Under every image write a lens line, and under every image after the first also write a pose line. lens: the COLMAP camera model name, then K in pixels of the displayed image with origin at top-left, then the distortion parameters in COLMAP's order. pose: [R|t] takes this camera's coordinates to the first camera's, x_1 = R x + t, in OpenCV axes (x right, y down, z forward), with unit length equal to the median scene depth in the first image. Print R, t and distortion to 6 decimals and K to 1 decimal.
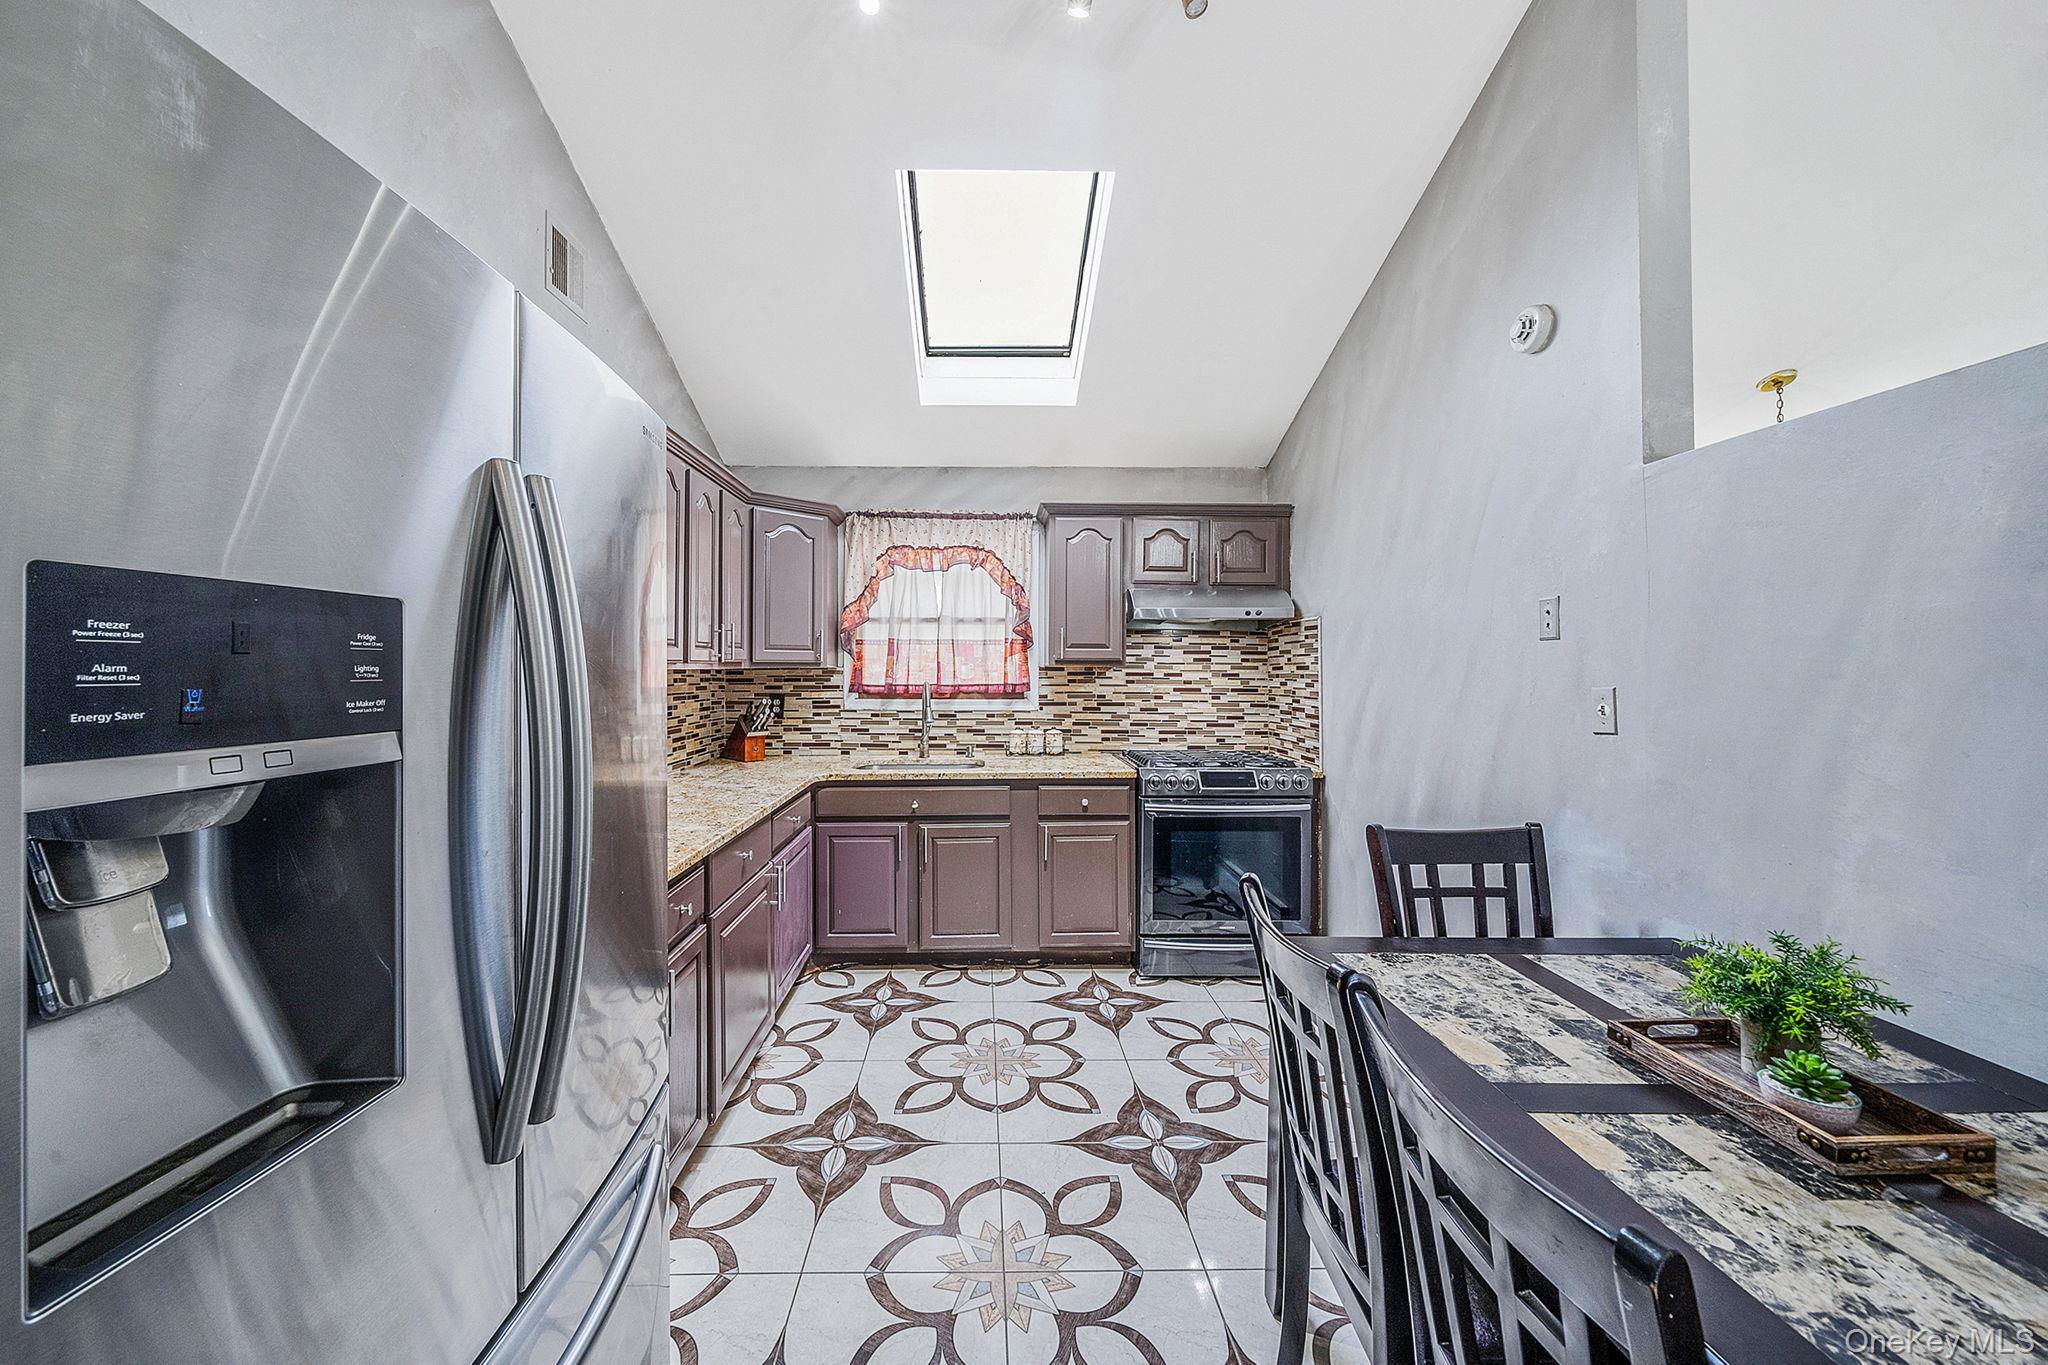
lens RADIAL K [[754.6, 0, 989.4], [0, 754.6, 681.0], [0, 0, 1]] dist [-0.000434, -0.000003]
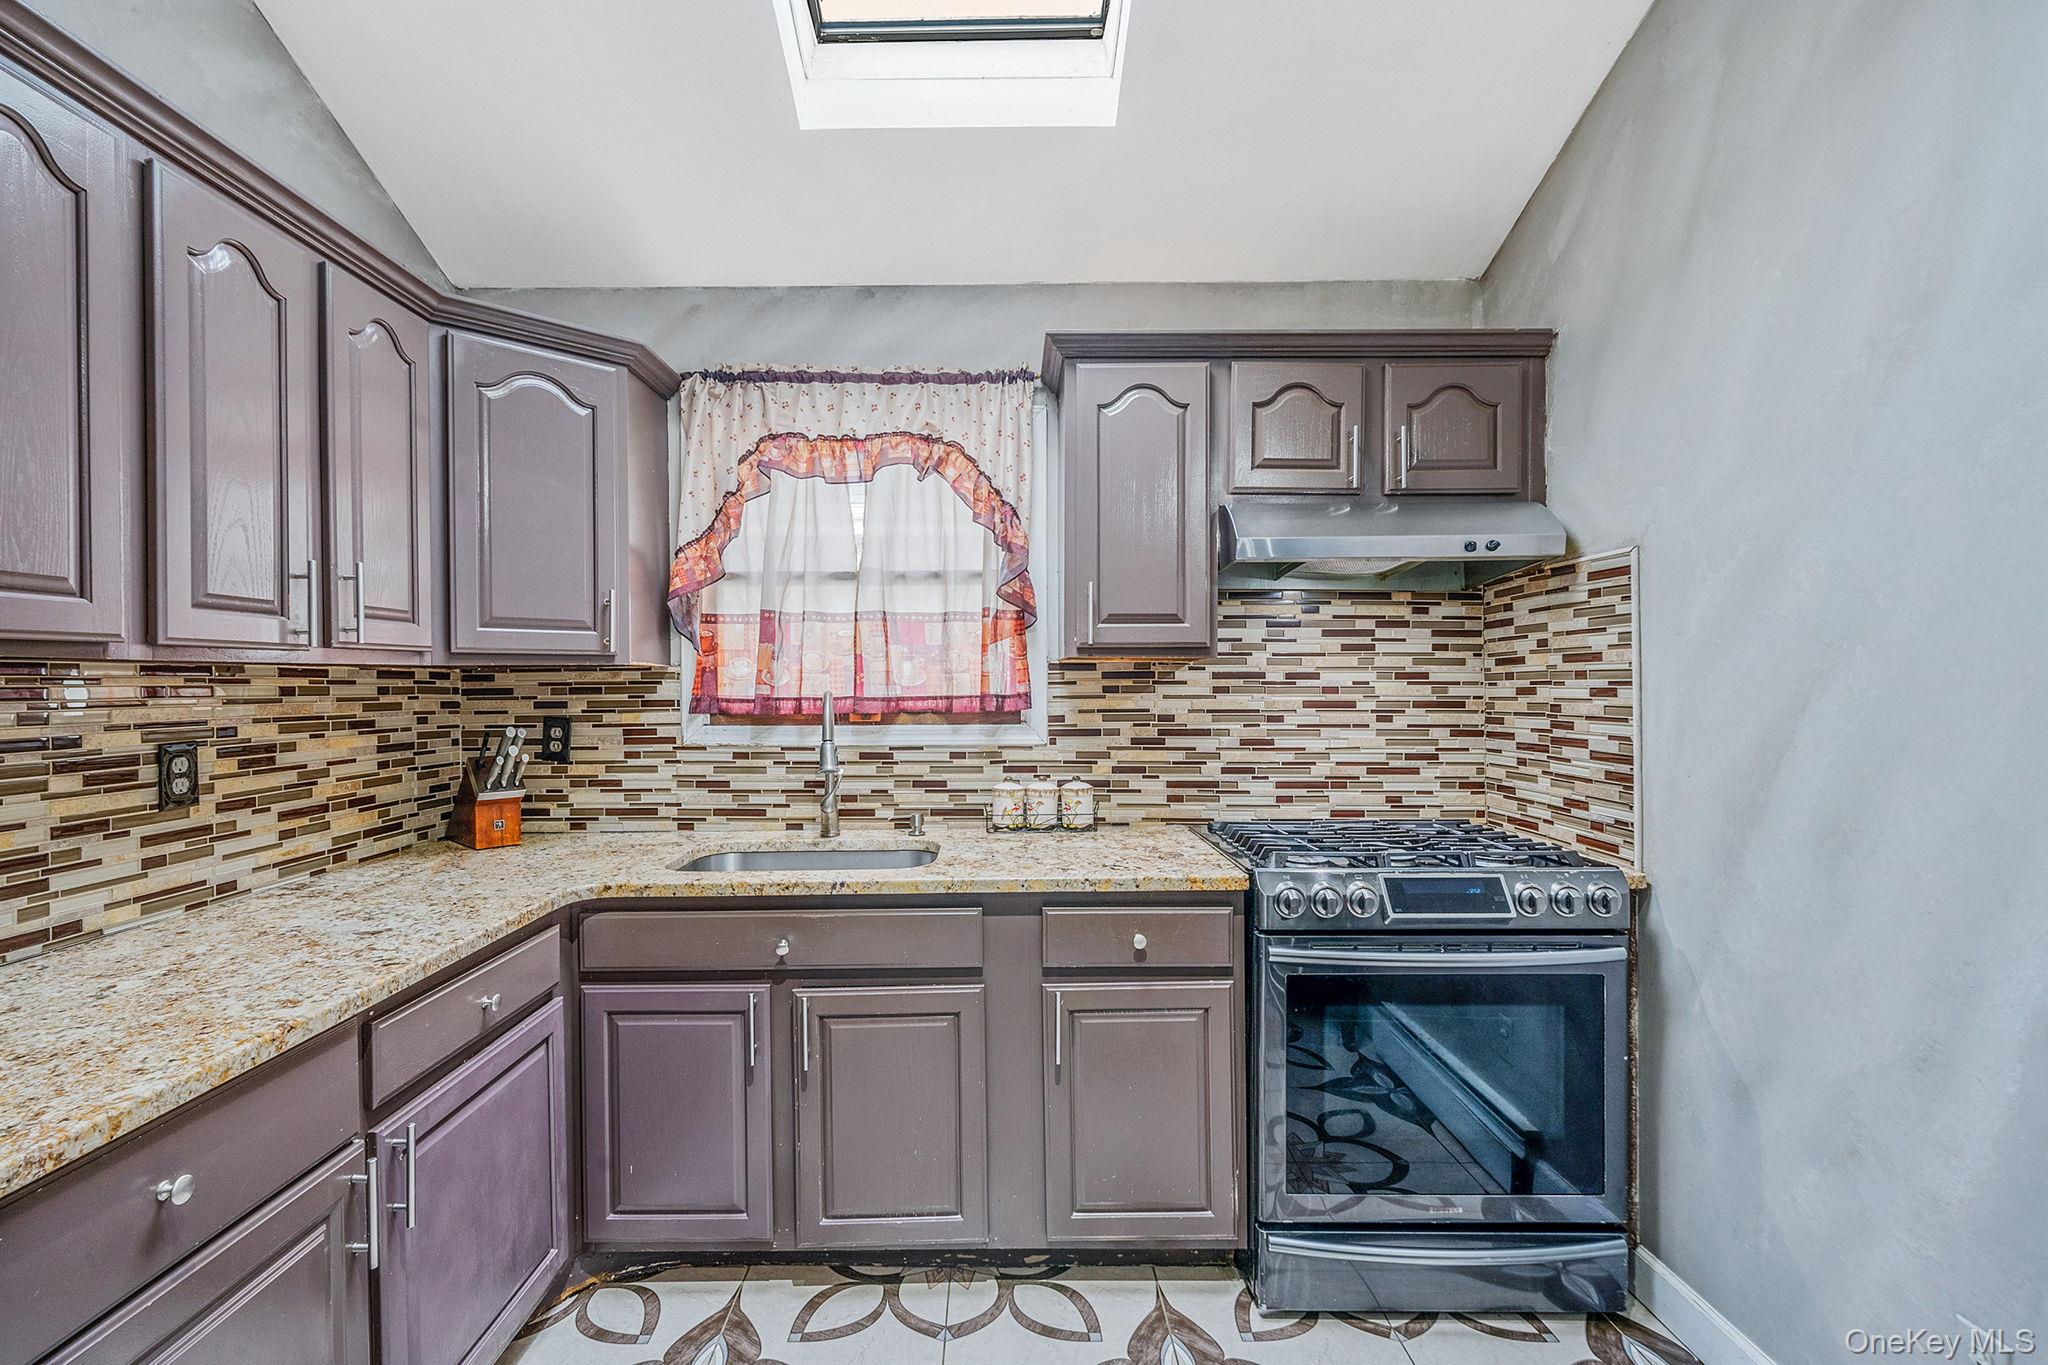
lens RADIAL K [[780.9, 0, 1013.3], [0, 780.9, 703.7], [0, 0, 1]] dist [0.000251, -0.000022]
pose [[0.999891, -0.006684, -0.013154, 0.048733], [0.006775, 0.999953, 0.006877, 0.006163], [0.013108, -0.006965, 0.999890, 0.455839]]
